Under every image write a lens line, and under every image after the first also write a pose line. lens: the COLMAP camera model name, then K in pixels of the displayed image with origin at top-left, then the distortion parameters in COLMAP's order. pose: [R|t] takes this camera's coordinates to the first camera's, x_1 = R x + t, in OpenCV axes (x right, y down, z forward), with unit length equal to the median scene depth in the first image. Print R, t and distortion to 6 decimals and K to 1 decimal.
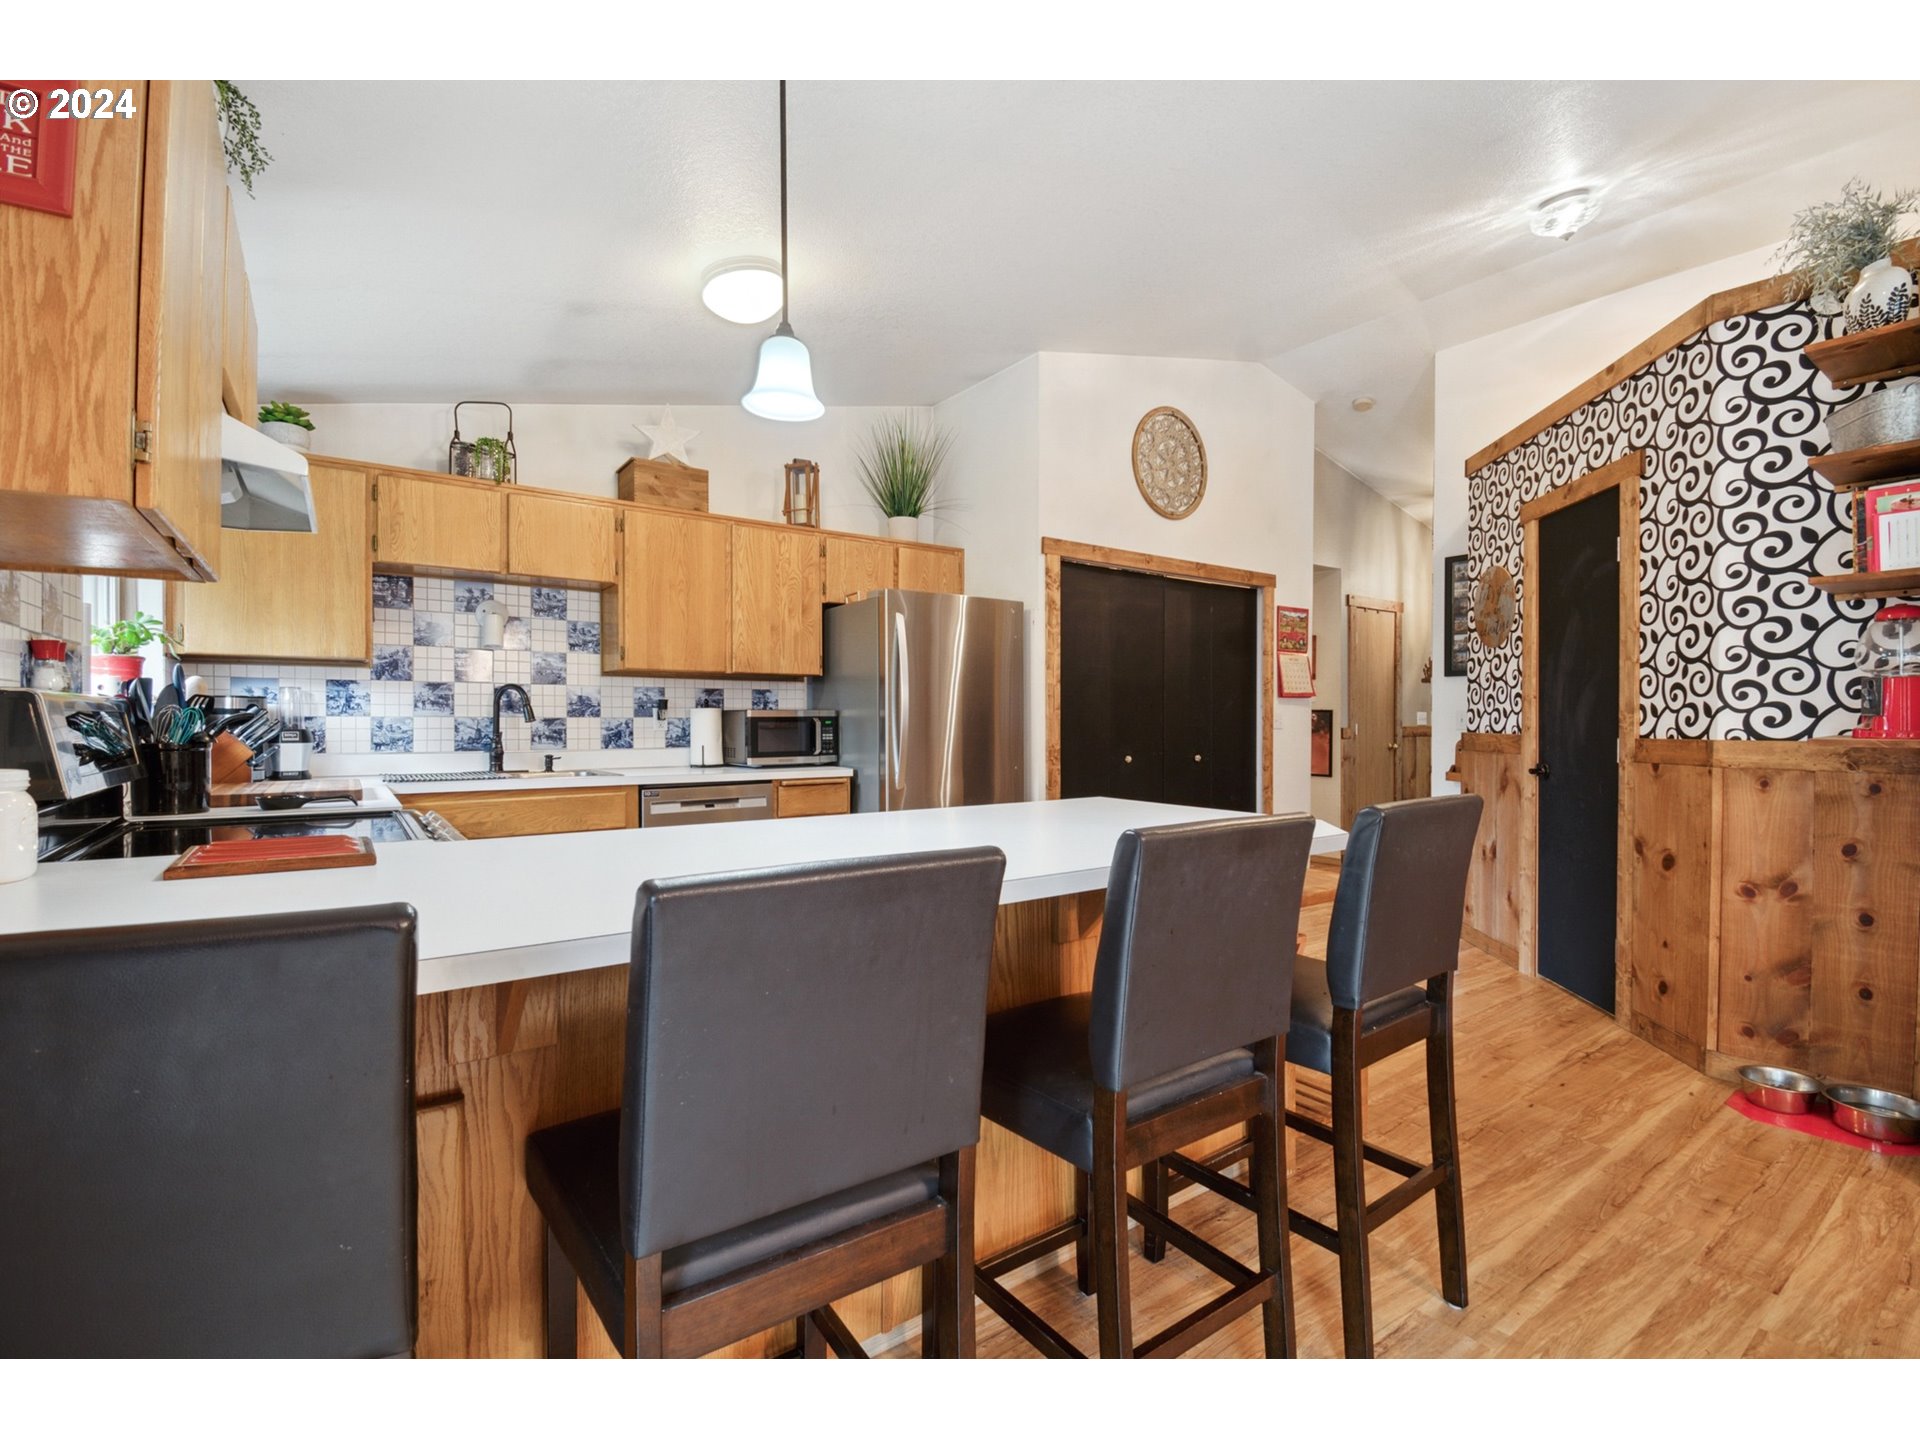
lens RADIAL K [[850.3, 0, 946.2], [0, 850.3, 729.5], [0, 0, 1]] dist [0.025138, -0.007967]
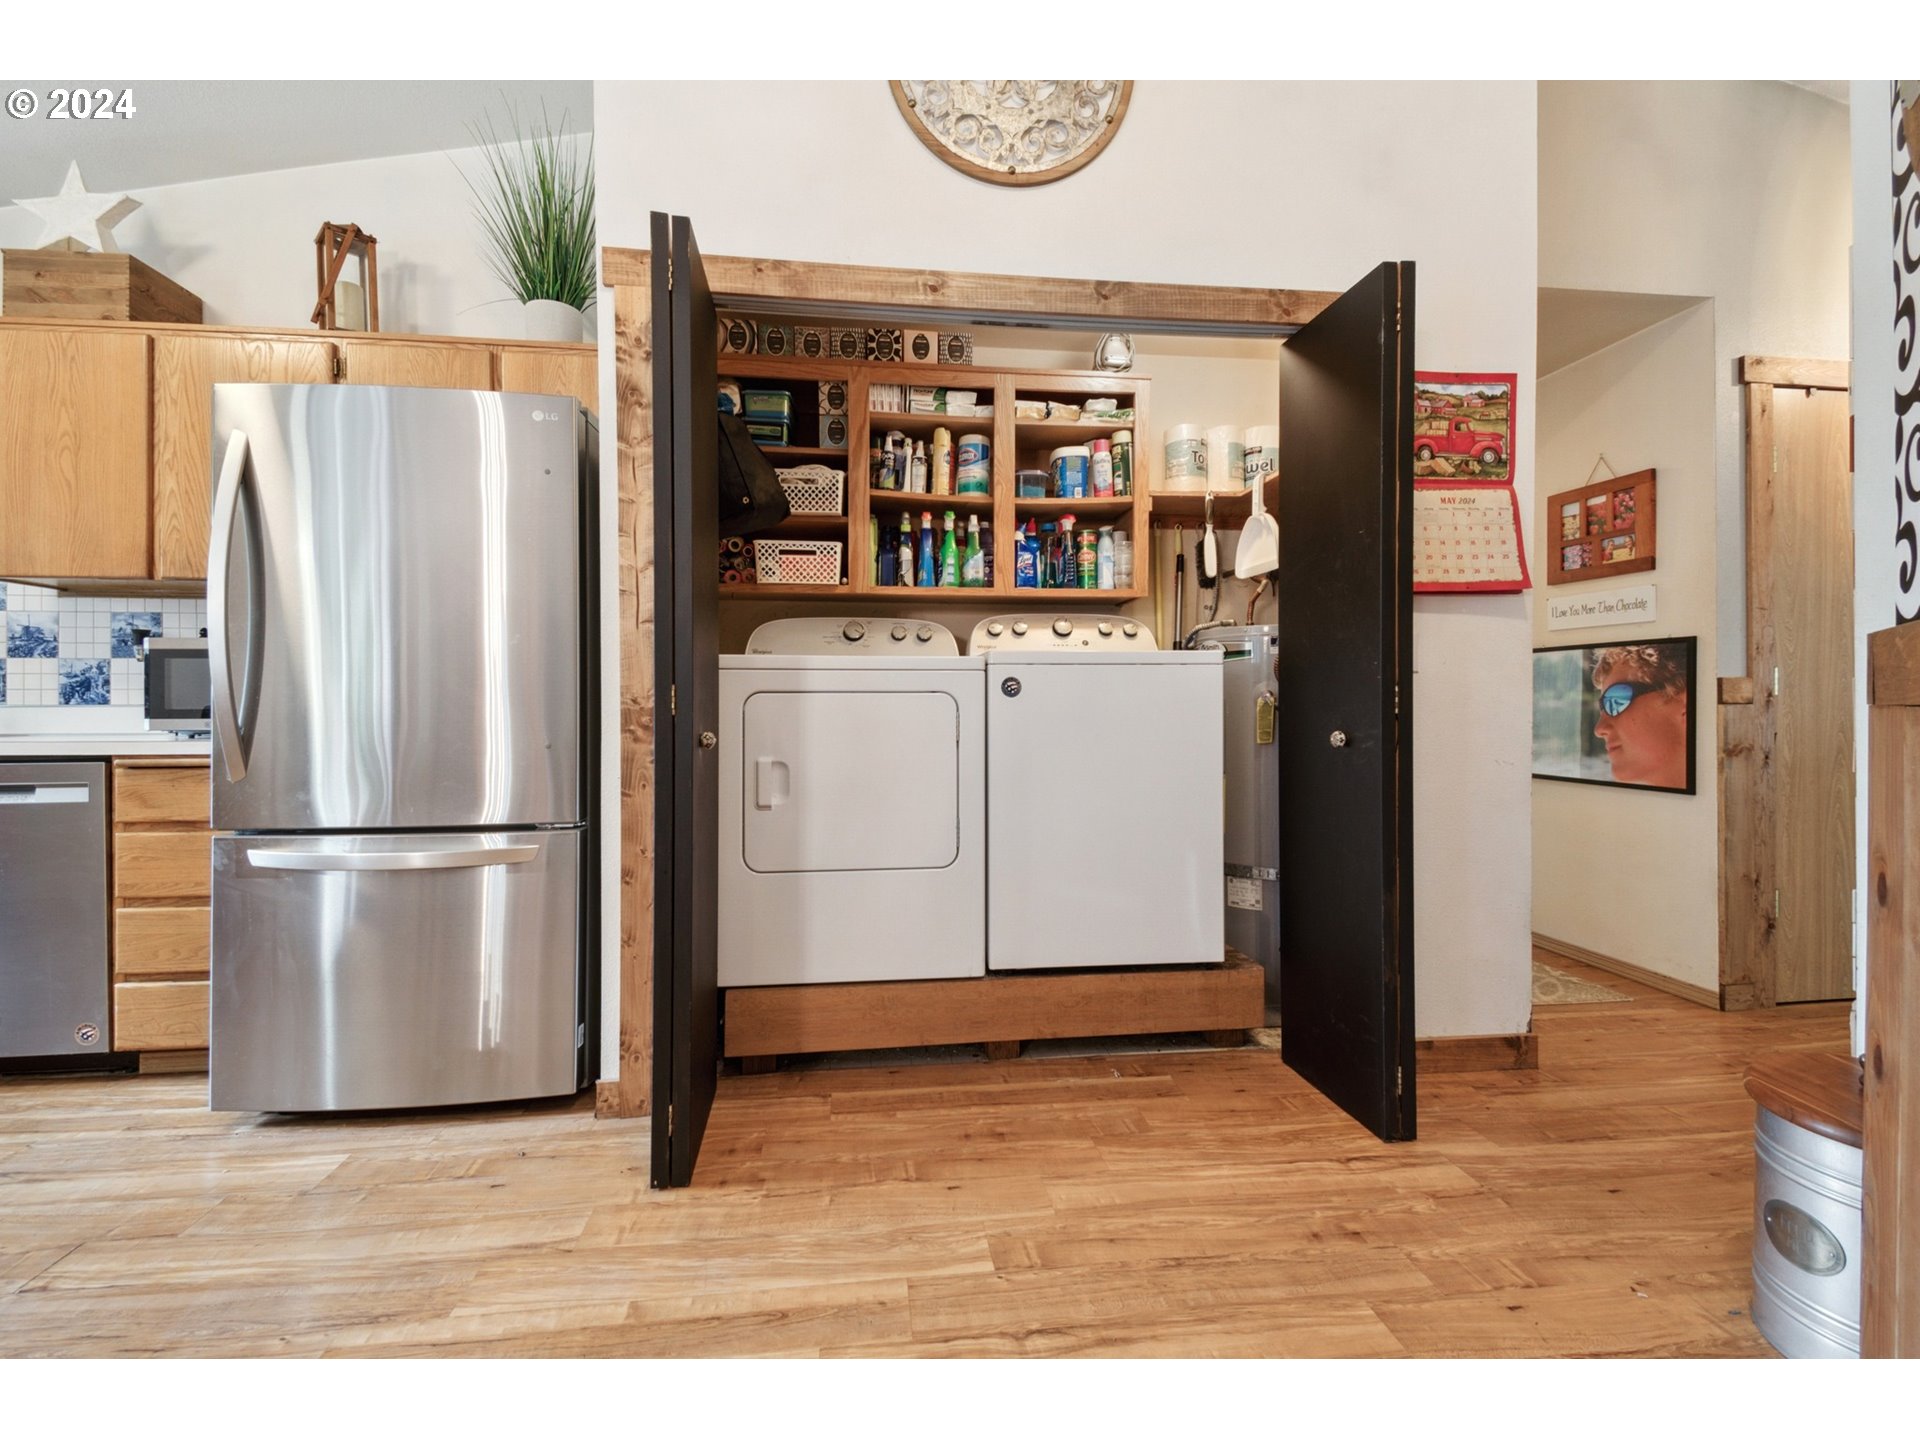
lens RADIAL K [[850.3, 0, 957.7], [0, 850.3, 703.1], [0, 0, 1]] dist [0.025138, -0.007967]
pose [[0.878791, -0.003679, -0.477192, 0.585905], [-0.002967, 0.999909, -0.013174, 0.030367], [0.477197, 0.012994, 0.878700, 0.791908]]
